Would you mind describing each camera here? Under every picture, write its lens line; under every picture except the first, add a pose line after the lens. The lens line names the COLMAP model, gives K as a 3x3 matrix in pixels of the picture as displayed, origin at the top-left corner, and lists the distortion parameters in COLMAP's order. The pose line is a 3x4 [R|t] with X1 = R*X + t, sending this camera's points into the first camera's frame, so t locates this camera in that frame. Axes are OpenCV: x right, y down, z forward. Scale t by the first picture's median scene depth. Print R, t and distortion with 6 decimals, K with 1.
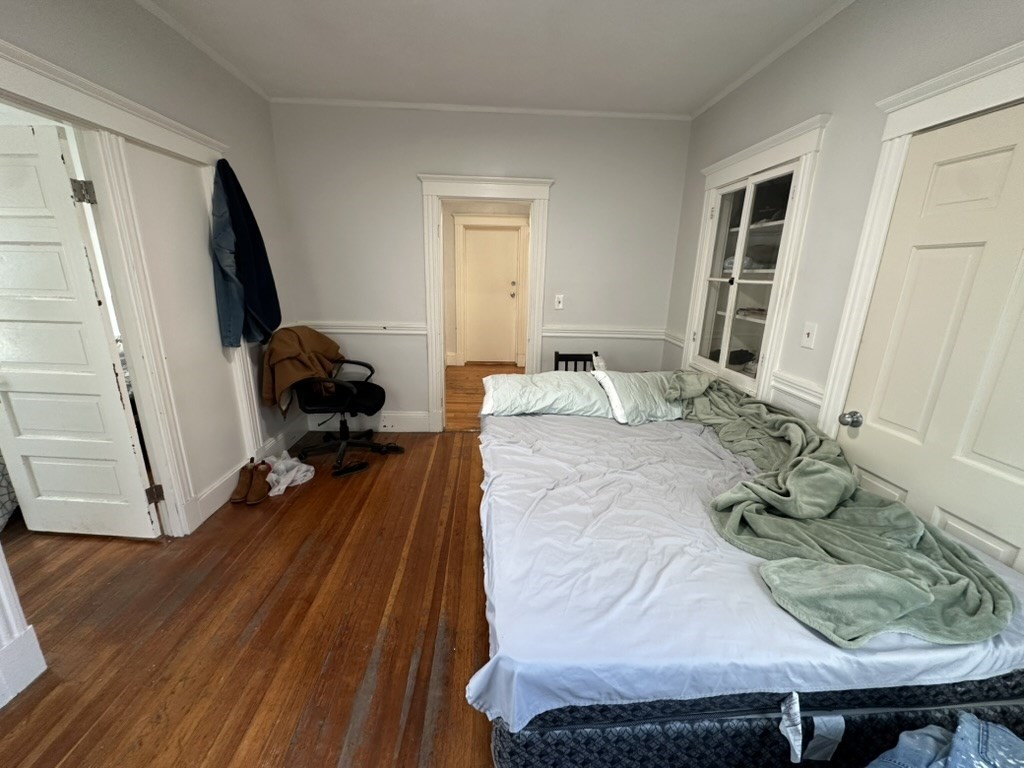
lens RADIAL K [[411.3, 0, 512.1], [0, 411.3, 383.2], [0, 0, 1]] dist [-0.002255, -0.000073]
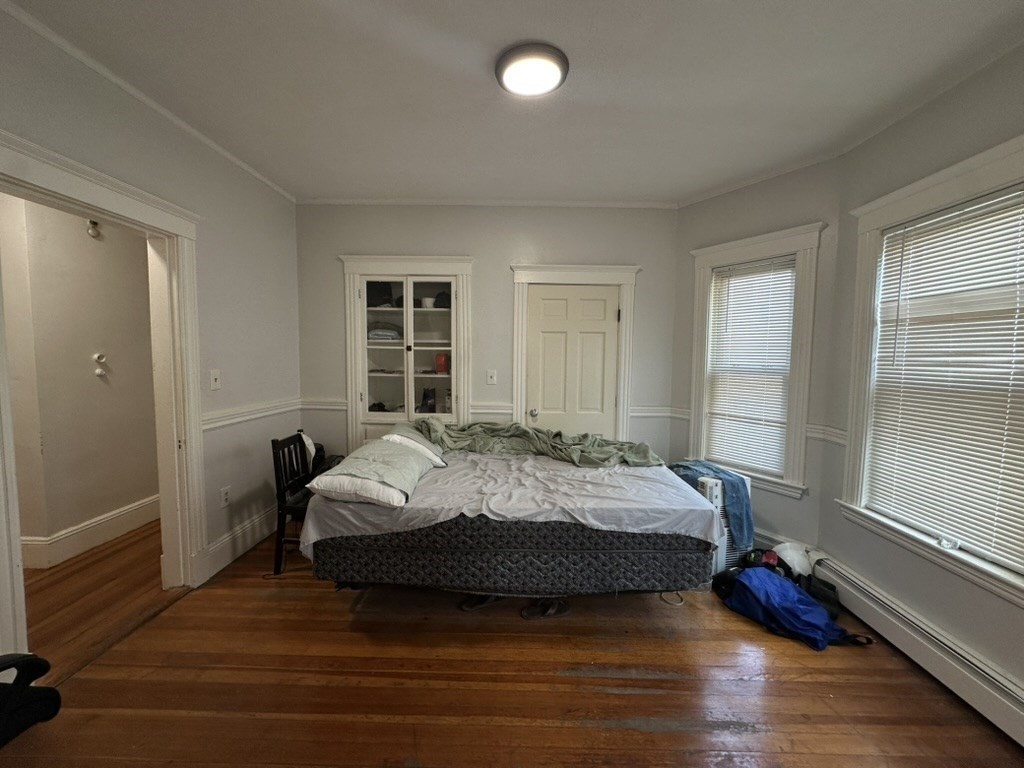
lens RADIAL K [[411.3, 0, 515.4], [0, 411.3, 383.5], [0, 0, 1]] dist [-0.002255, -0.000073]
pose [[0.051878, -0.088786, 0.994699, -0.916014], [0.254772, 0.964258, 0.072782, -0.174031], [-0.965609, 0.249646, 0.072644, 0.706304]]
